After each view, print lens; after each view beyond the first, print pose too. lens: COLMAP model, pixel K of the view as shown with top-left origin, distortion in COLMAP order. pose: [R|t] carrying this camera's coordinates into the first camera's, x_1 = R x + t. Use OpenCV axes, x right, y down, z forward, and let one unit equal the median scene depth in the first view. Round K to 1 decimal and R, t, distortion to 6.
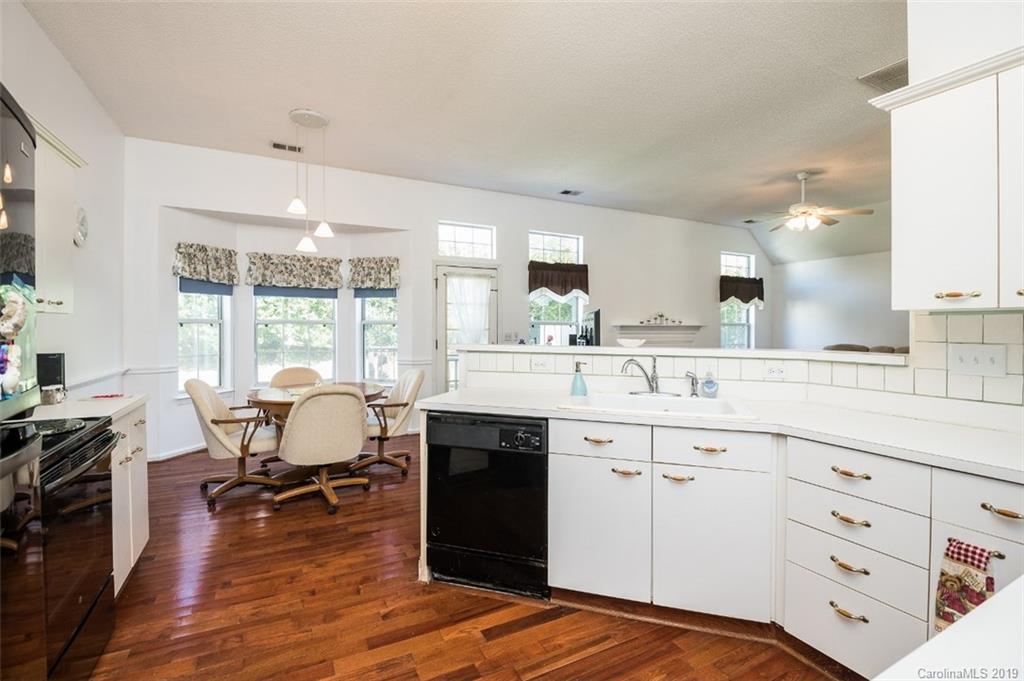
lens RADIAL K [[459.0, 0, 514.3], [0, 459.0, 335.6], [0, 0, 1]] dist [0.001105, -0.000188]
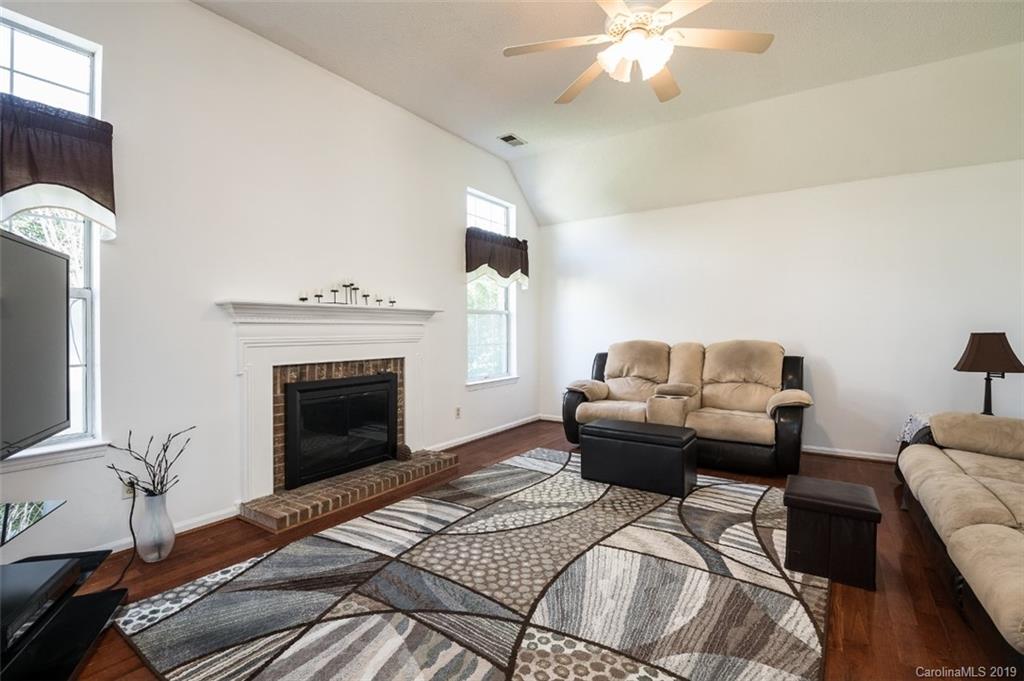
lens RADIAL K [[459.0, 0, 514.2], [0, 459.0, 335.7], [0, 0, 1]] dist [0.001105, -0.000188]
pose [[0.875766, -0.010163, 0.482629, 0.241062], [0.009919, 0.999946, 0.003058, 0.008224], [-0.482634, 0.002109, 0.875820, 0.503492]]
